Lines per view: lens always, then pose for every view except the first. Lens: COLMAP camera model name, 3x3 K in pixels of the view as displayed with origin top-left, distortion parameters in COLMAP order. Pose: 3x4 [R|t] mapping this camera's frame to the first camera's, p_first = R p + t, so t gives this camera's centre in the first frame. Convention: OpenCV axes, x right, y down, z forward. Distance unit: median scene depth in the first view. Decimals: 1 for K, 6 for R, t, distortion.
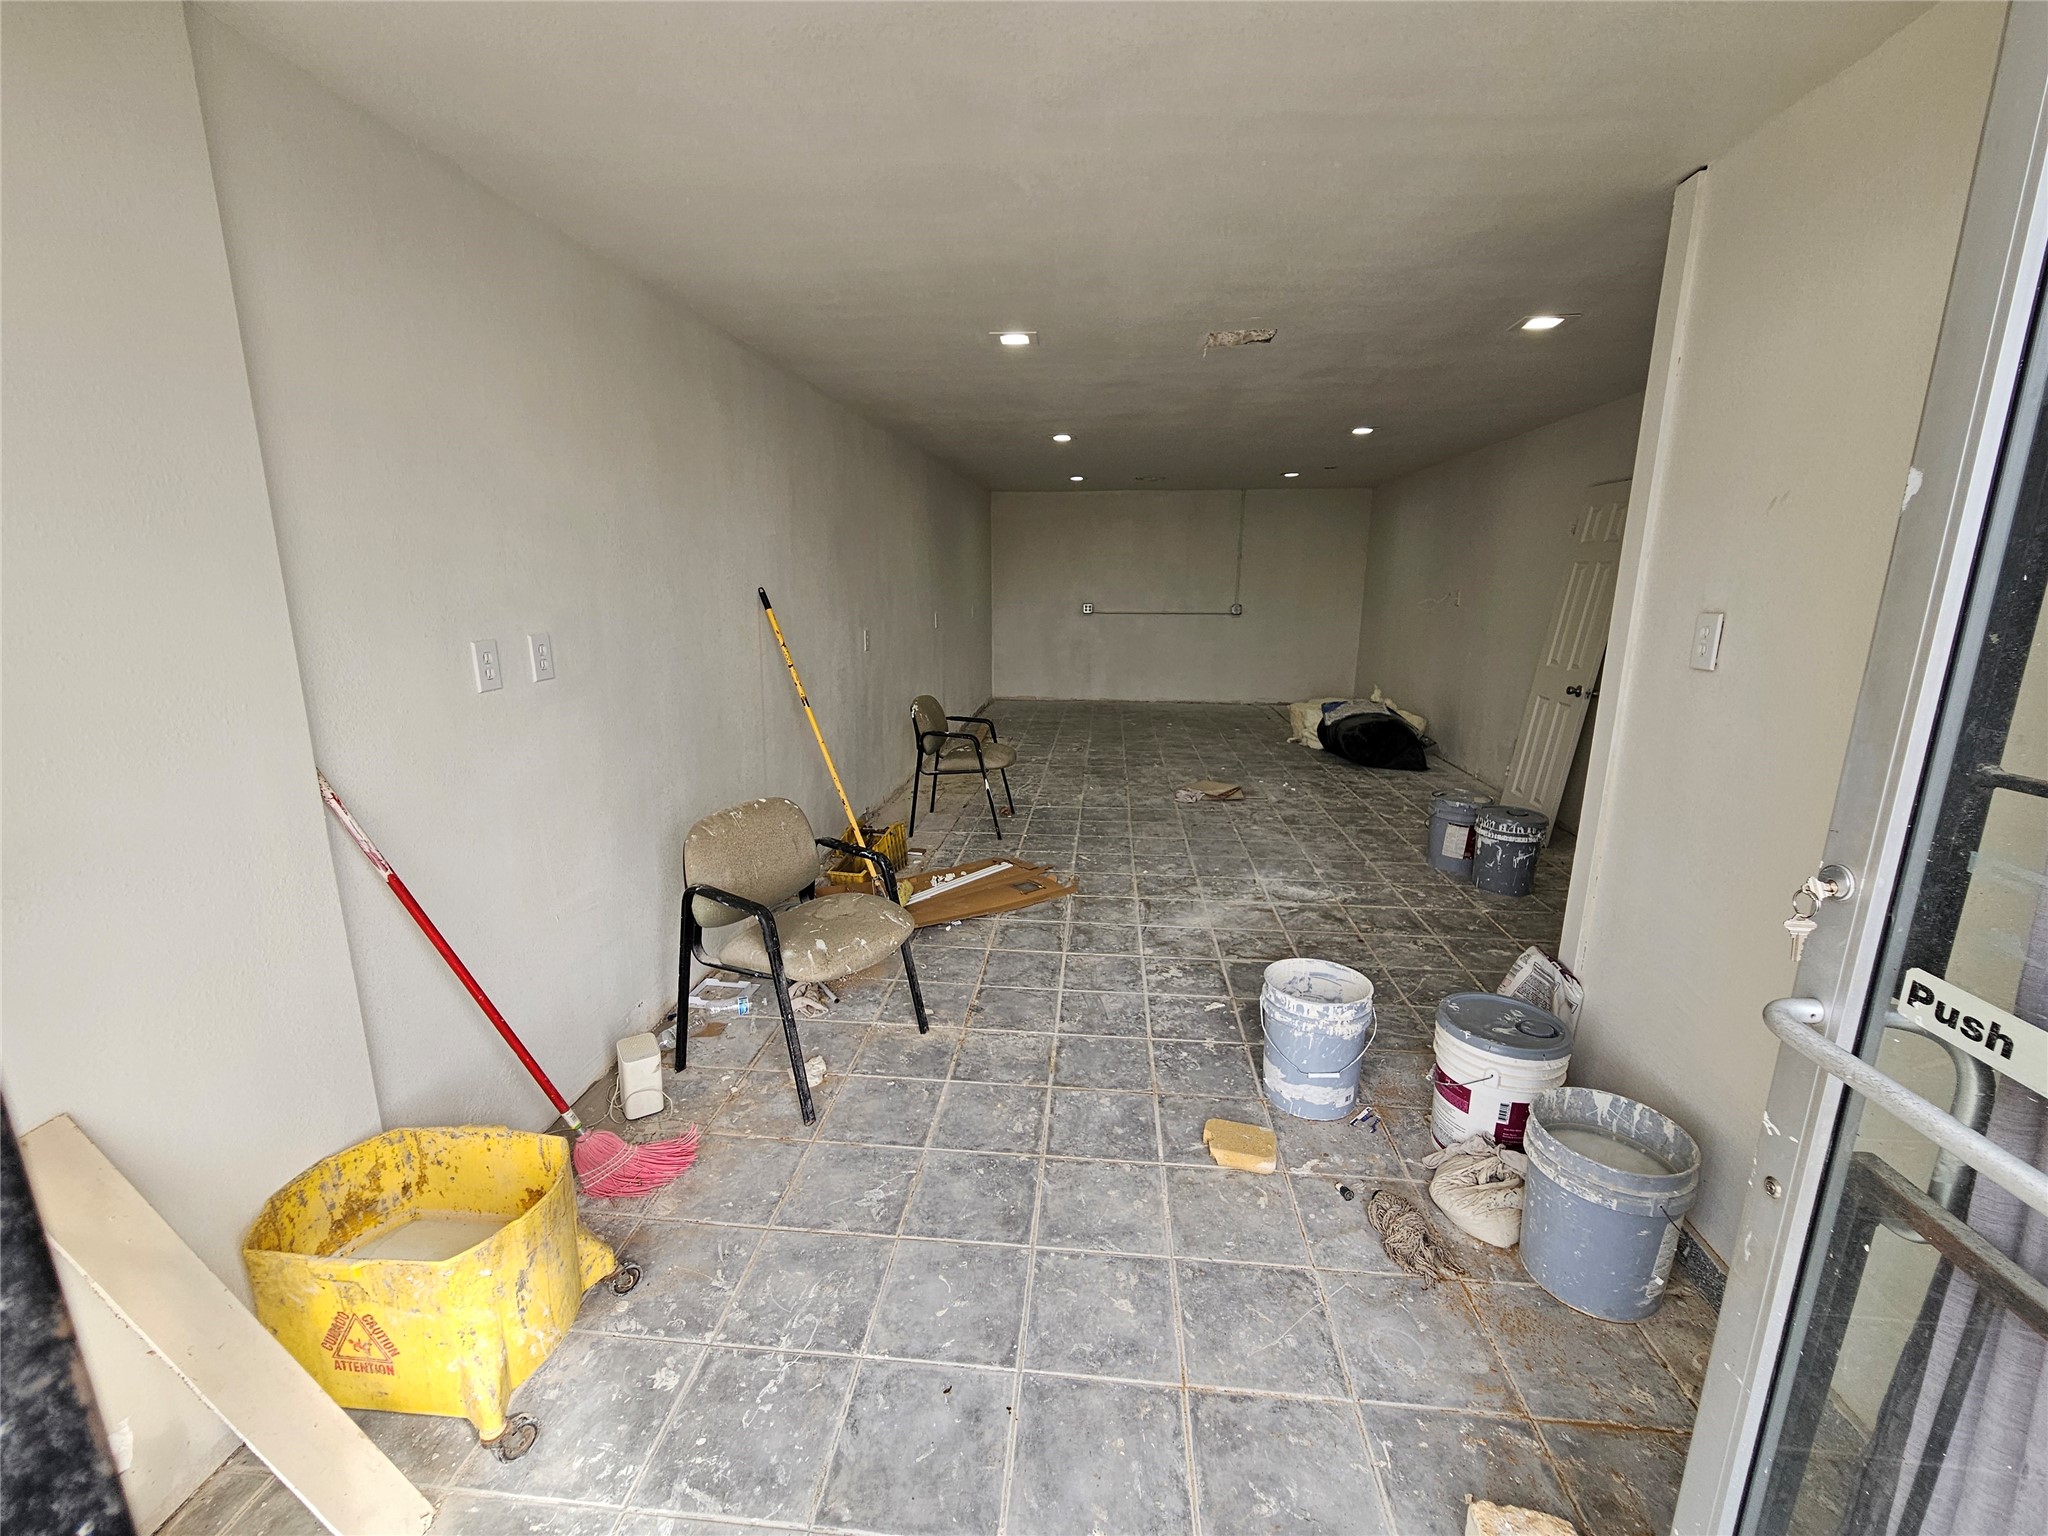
lens RADIAL K [[849.2, 0, 1024.0], [0, 849.2, 768.0], [0, 0, 1]] dist [0.000262, -0.000089]
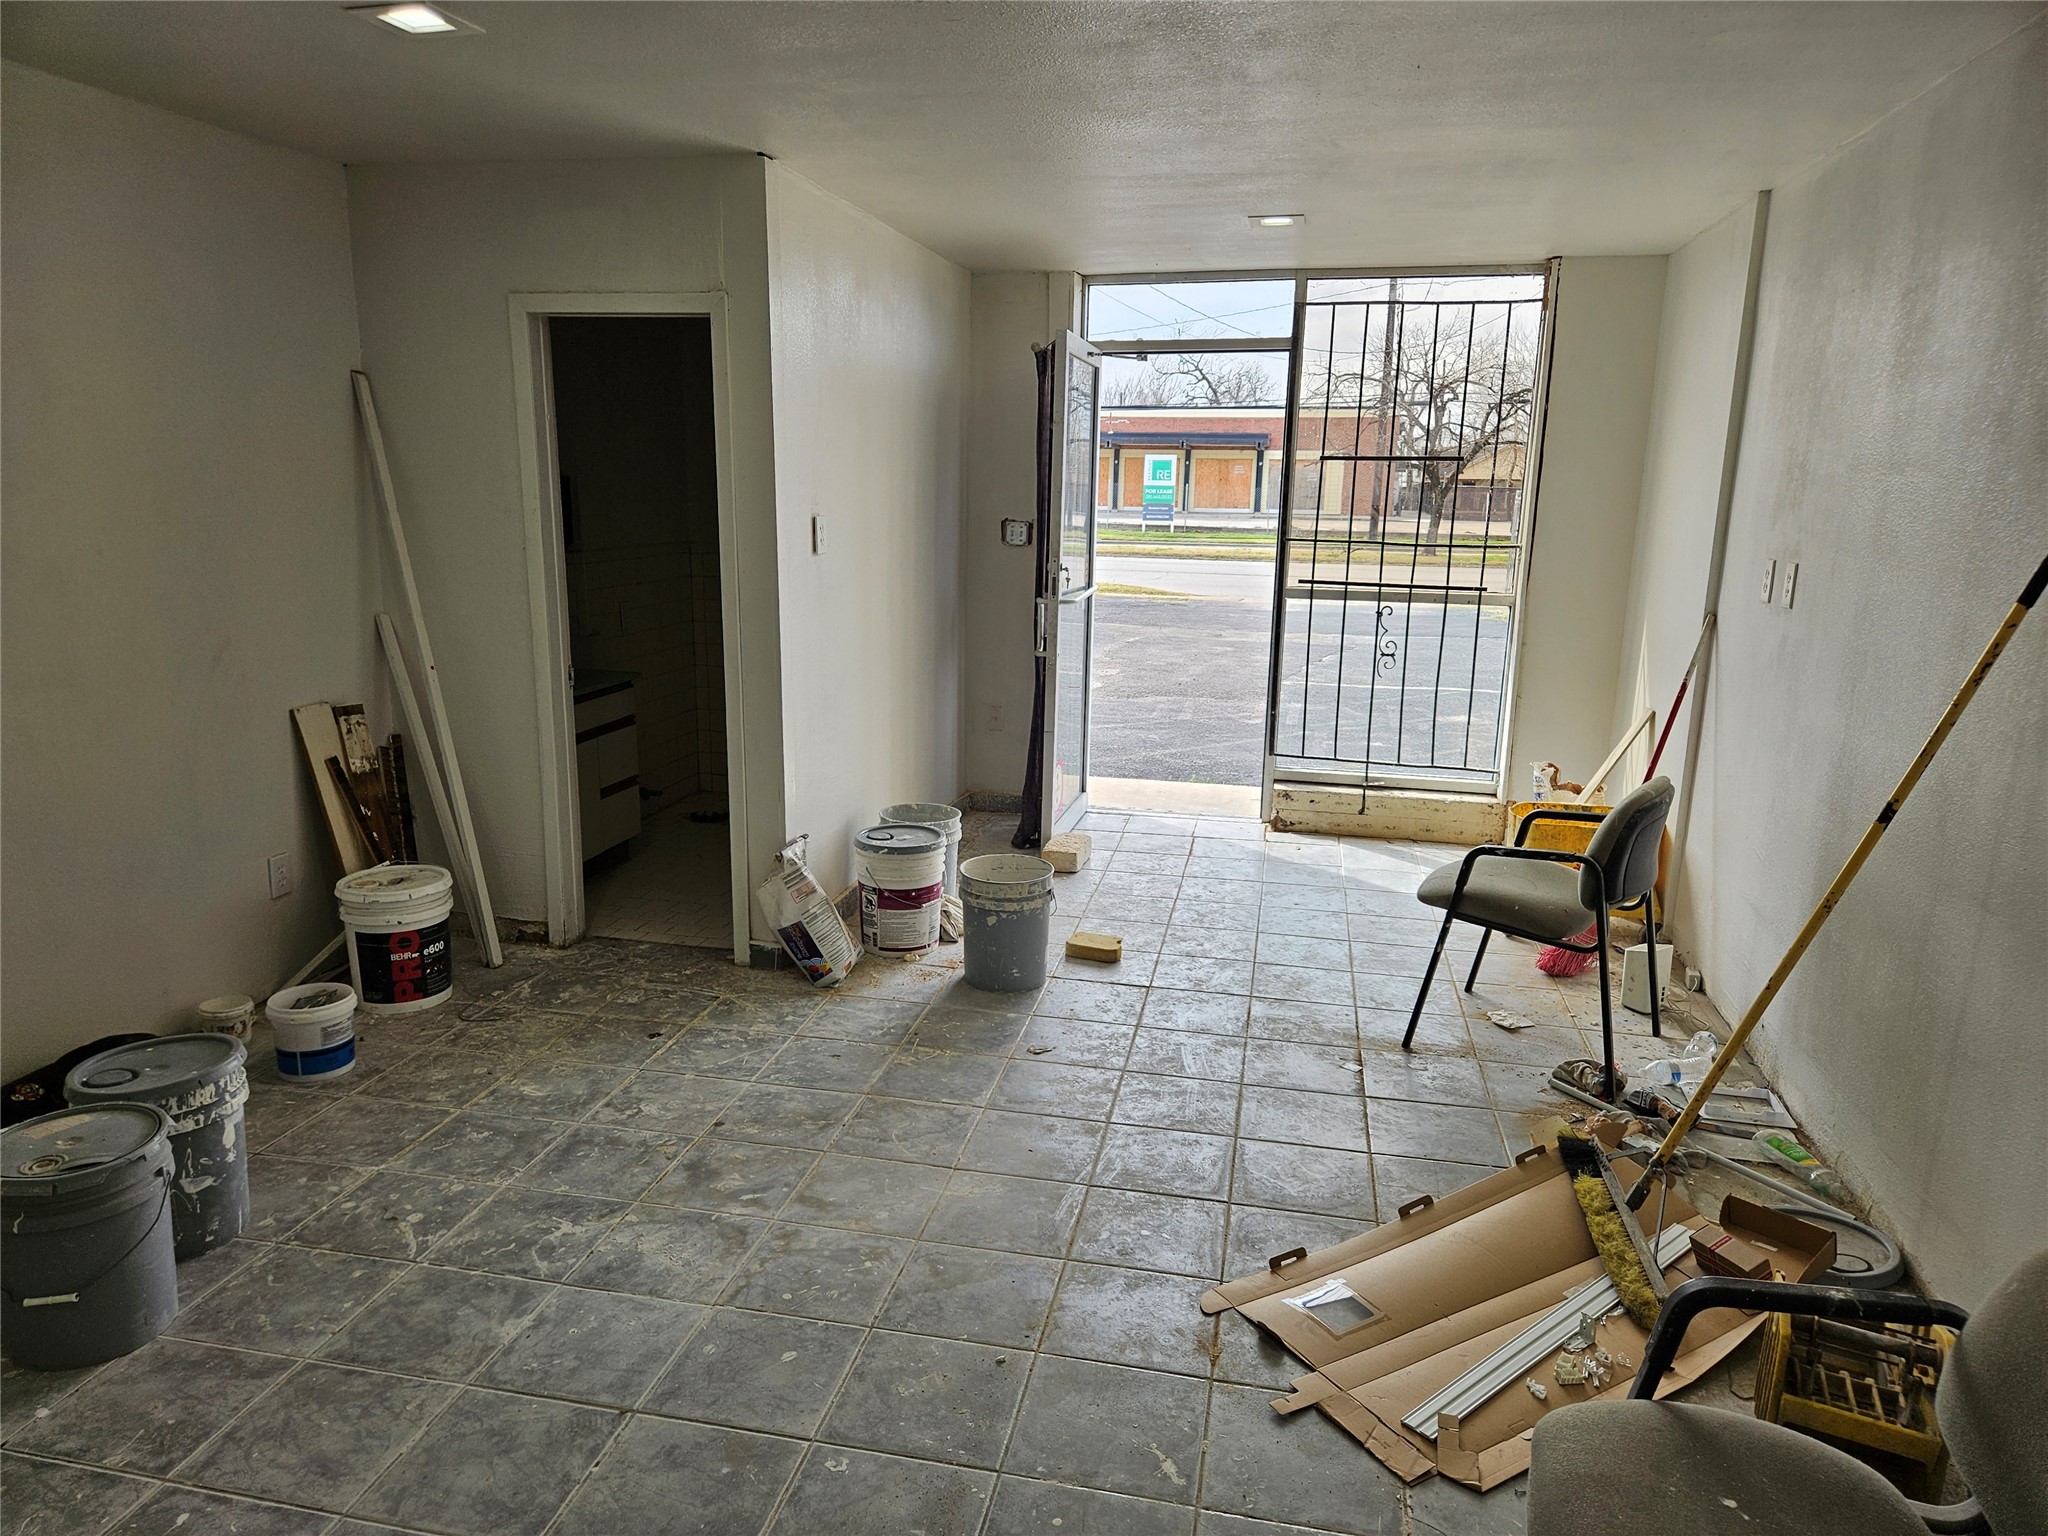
lens RADIAL K [[1359.3, 0, 1004.8], [0, 1359.3, 769.9], [0, 0, 1]] dist [0.074755, -0.064270]
pose [[-0.992713, -0.040353, 0.113549, 0.084466], [0.011257, 0.907093, 0.420779, -0.324387], [-0.119979, 0.418991, -0.900029, 1.367042]]
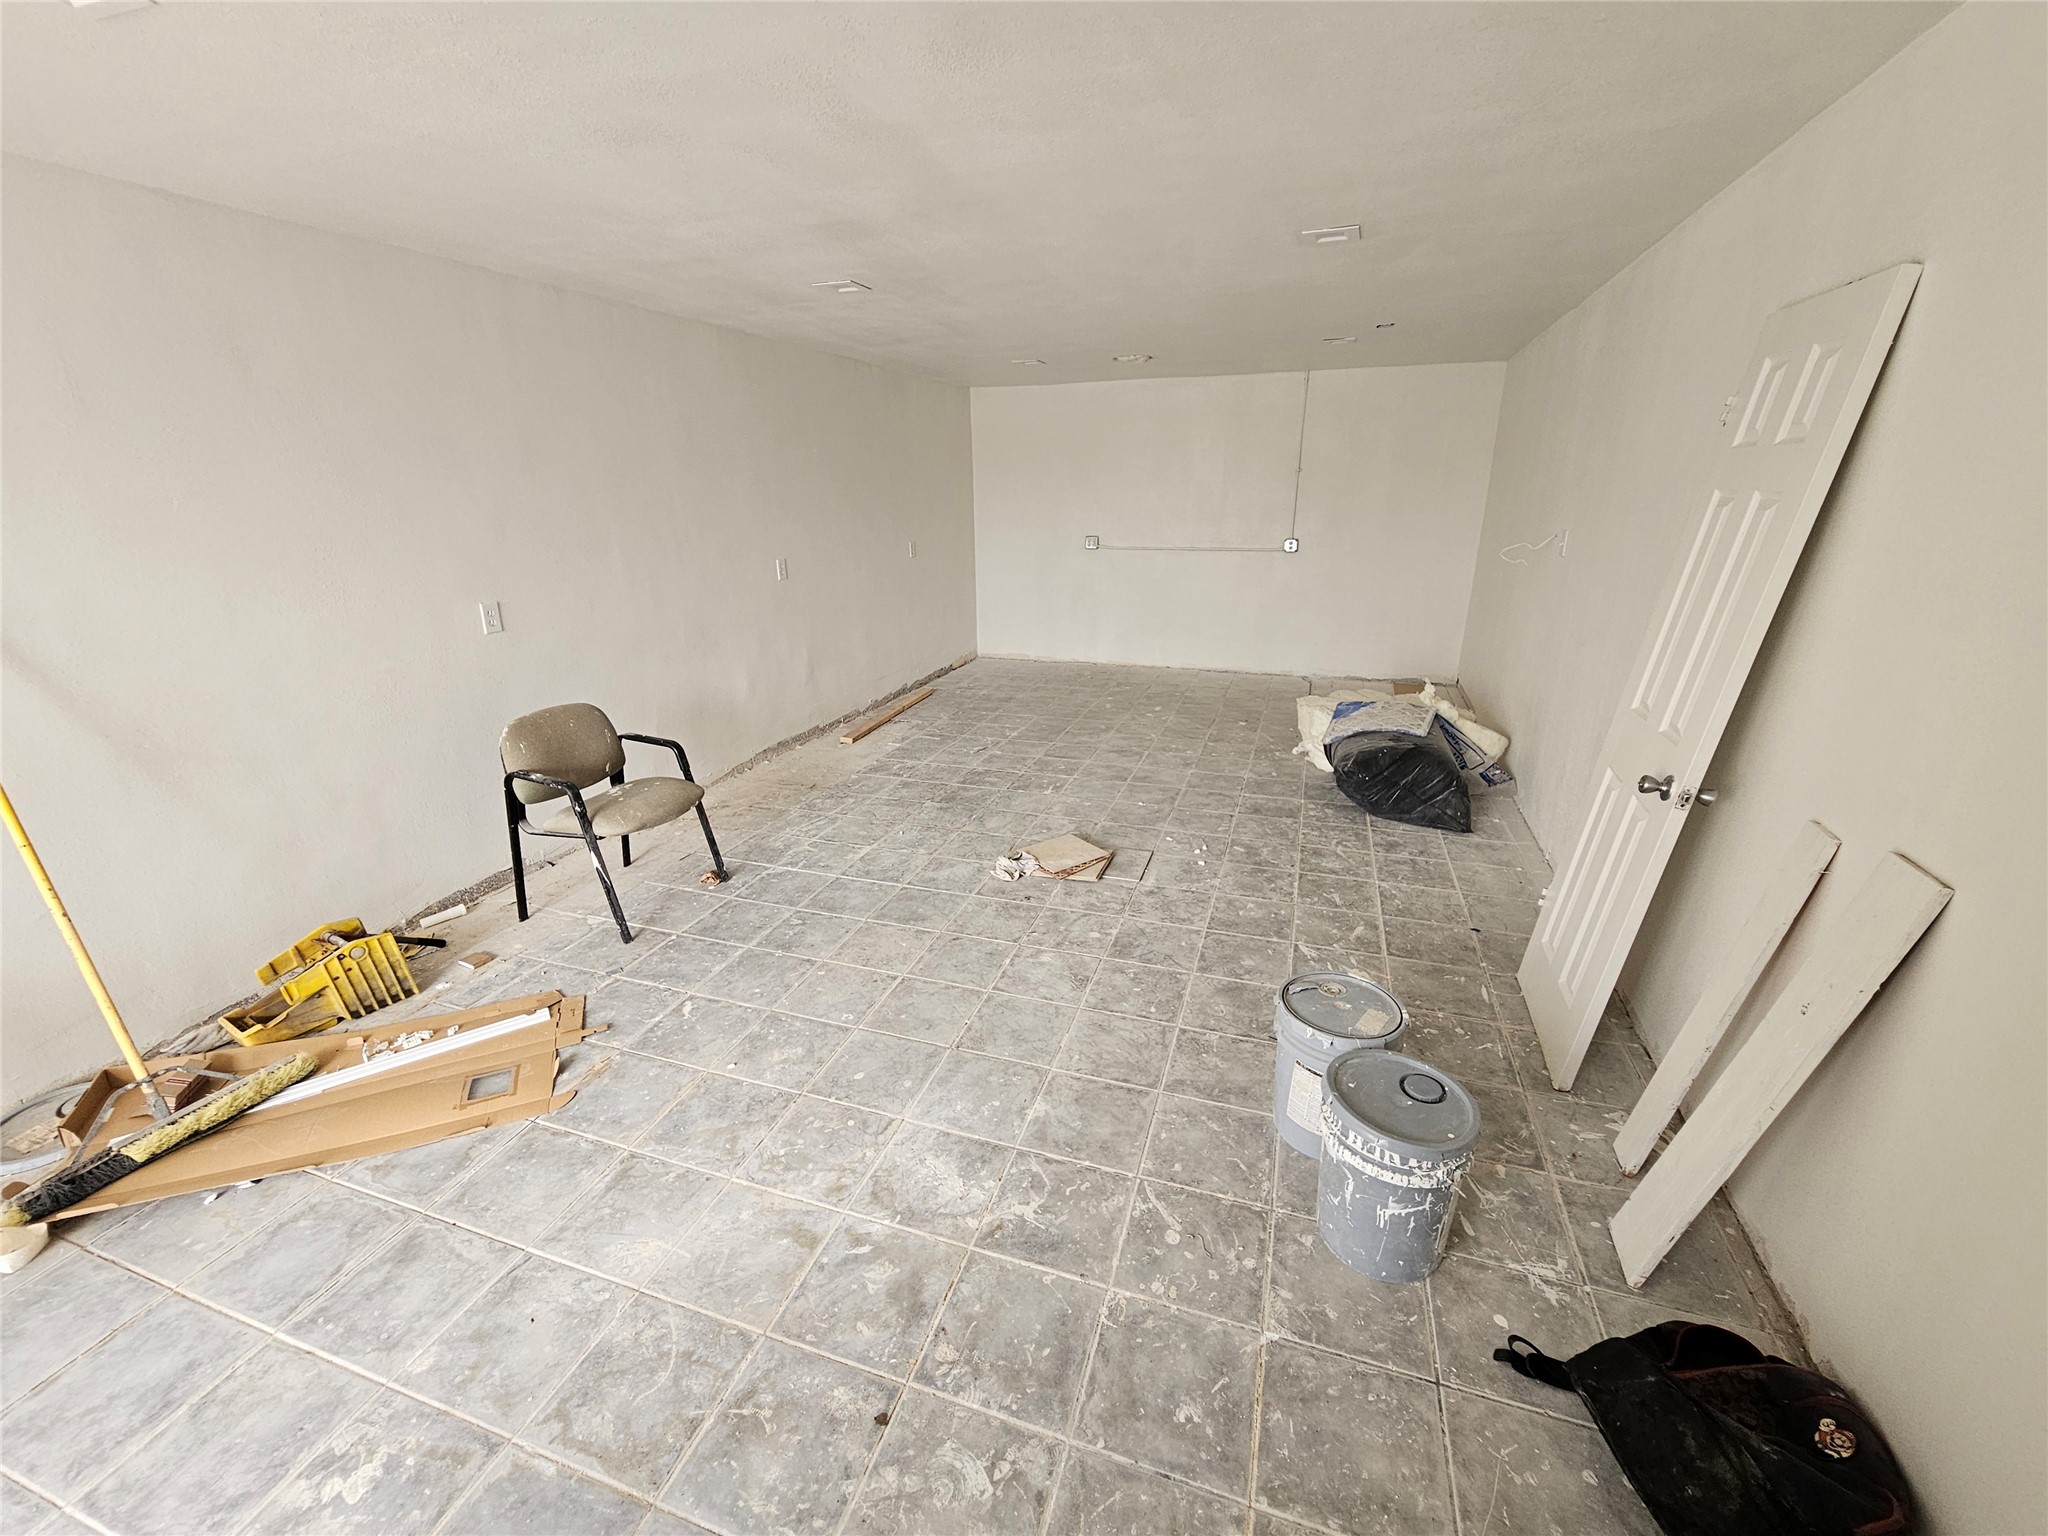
lens RADIAL K [[849.2, 0, 1024.0], [0, 849.2, 768.0], [0, 0, 1]] dist [0.000262, -0.000089]
pose [[0.973538, 0.063192, -0.219614, 0.430132], [-0.041313, 0.993841, 0.102830, -0.136302], [0.224759, -0.091036, 0.970152, 0.500990]]
